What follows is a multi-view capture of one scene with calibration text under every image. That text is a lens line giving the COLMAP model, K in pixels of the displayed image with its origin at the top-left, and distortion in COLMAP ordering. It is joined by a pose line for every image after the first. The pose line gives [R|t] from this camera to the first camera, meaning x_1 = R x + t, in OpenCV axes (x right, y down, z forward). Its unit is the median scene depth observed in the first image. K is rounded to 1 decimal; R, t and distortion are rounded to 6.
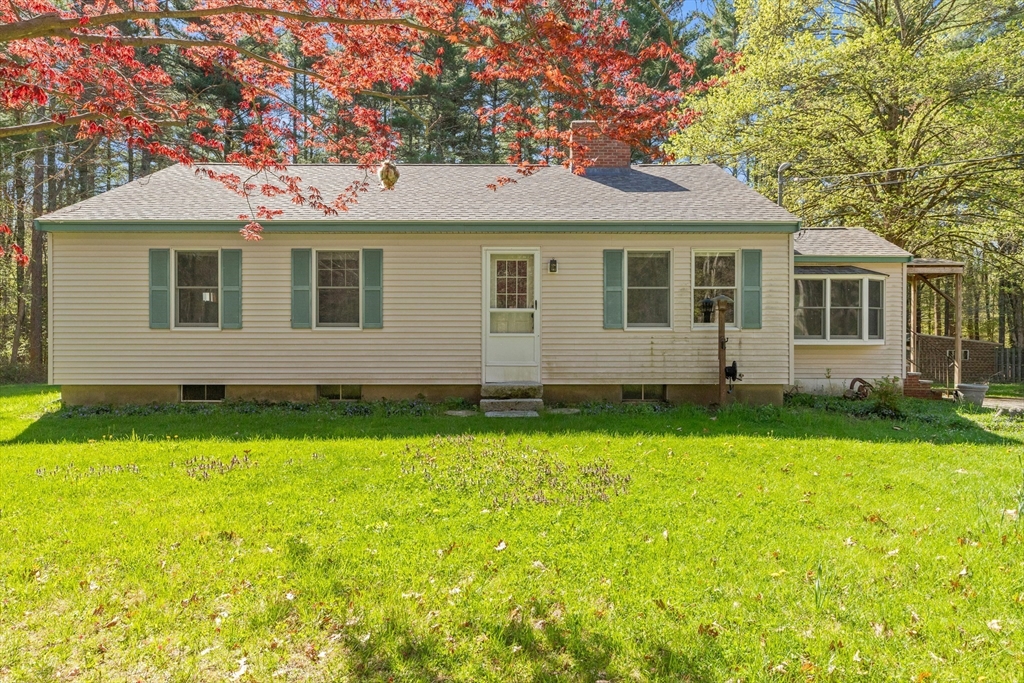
lens RADIAL K [[619.5, 0, 512.0], [0, 619.5, 341.5], [0, 0, 1]] dist [0.002802, 0.000855]
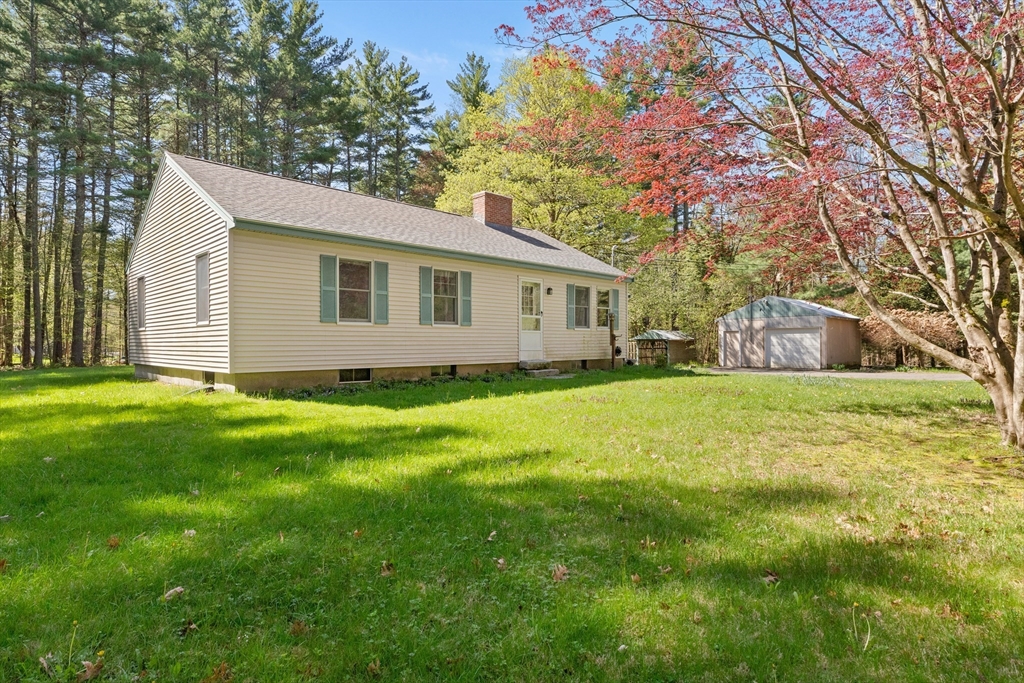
lens RADIAL K [[556.8, 0, 512.0], [0, 556.8, 341.5], [0, 0, 1]] dist [0.000069, -0.000299]
pose [[0.706098, -0.000425, 0.708114, -1.072803], [-0.010411, 0.999886, 0.010981, 0.000033], [-0.708037, -0.015125, 0.706013, -0.003358]]
